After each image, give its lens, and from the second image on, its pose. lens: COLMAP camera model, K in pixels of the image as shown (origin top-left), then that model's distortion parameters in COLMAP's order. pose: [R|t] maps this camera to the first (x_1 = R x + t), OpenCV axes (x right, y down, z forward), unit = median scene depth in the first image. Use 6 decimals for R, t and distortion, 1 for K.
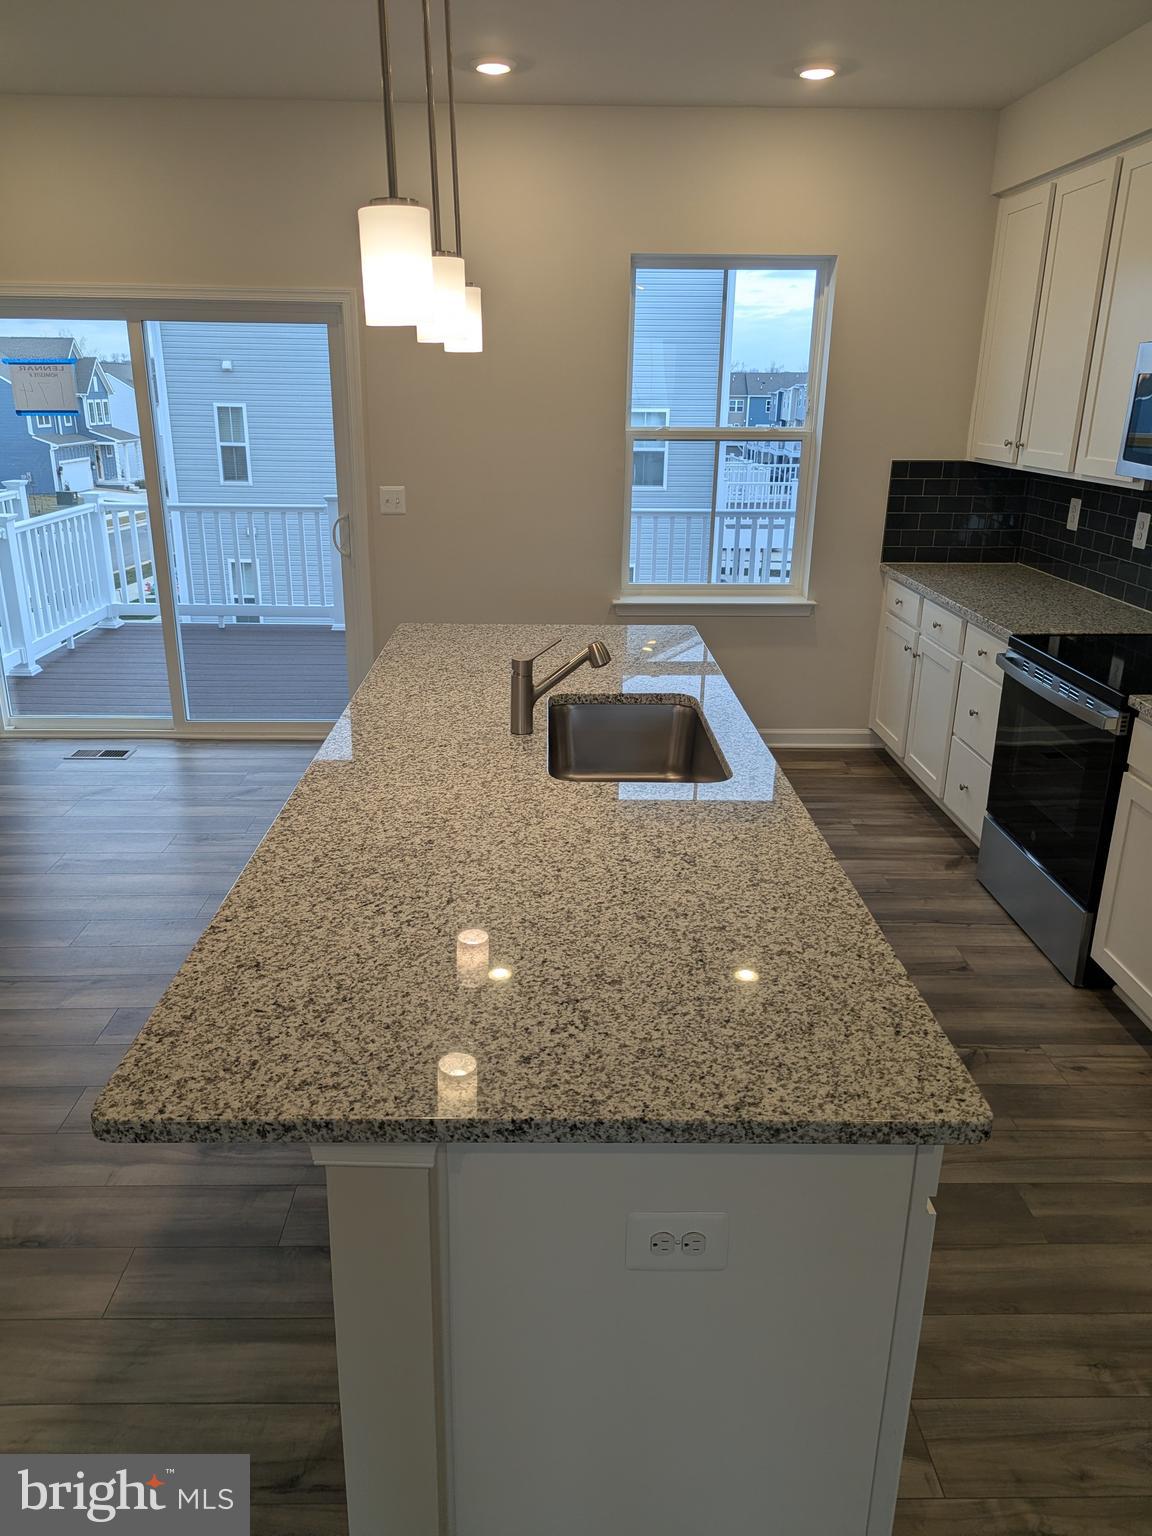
lens RADIAL K [[1086.6, 0, 559.4], [0, 1086.6, 755.8], [0, 0, 1]] dist [0.061923, -0.052164]
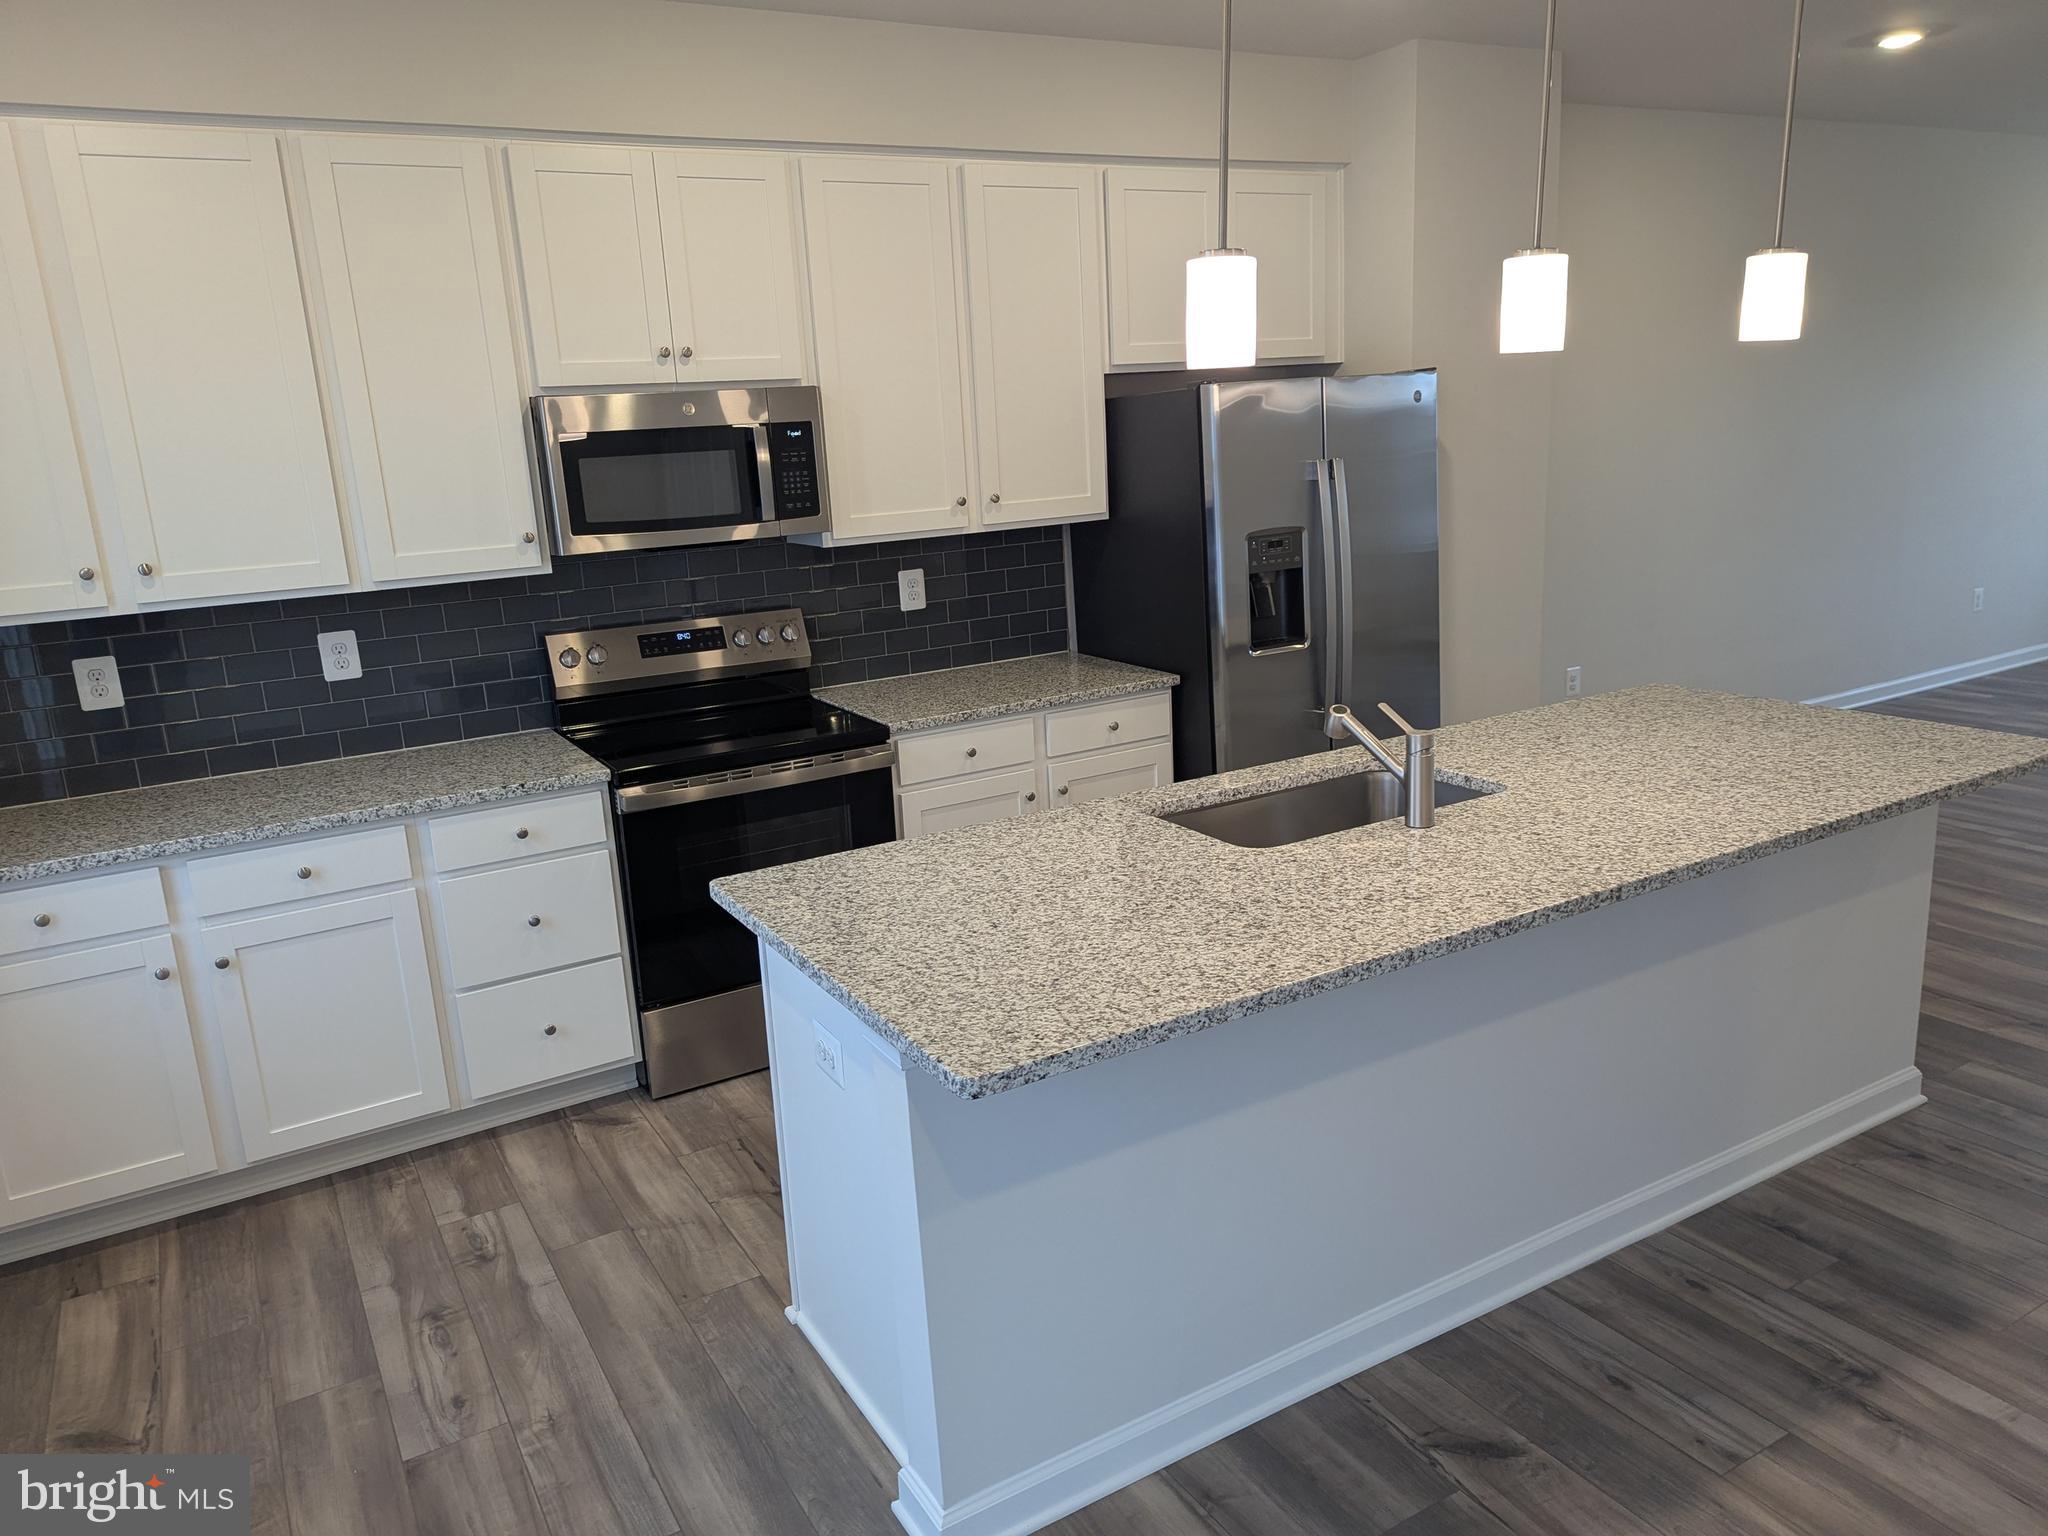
lens RADIAL K [[1448.8, 0, 1023.4], [0, 1448.8, 754.2], [0, 0, 1]] dist [0.061923, -0.052164]
pose [[-0.499153, -0.181250, 0.847346, -0.680419], [0.323526, 0.868181, 0.376289, -0.488156], [-0.803851, 0.461964, -0.374716, 1.388187]]
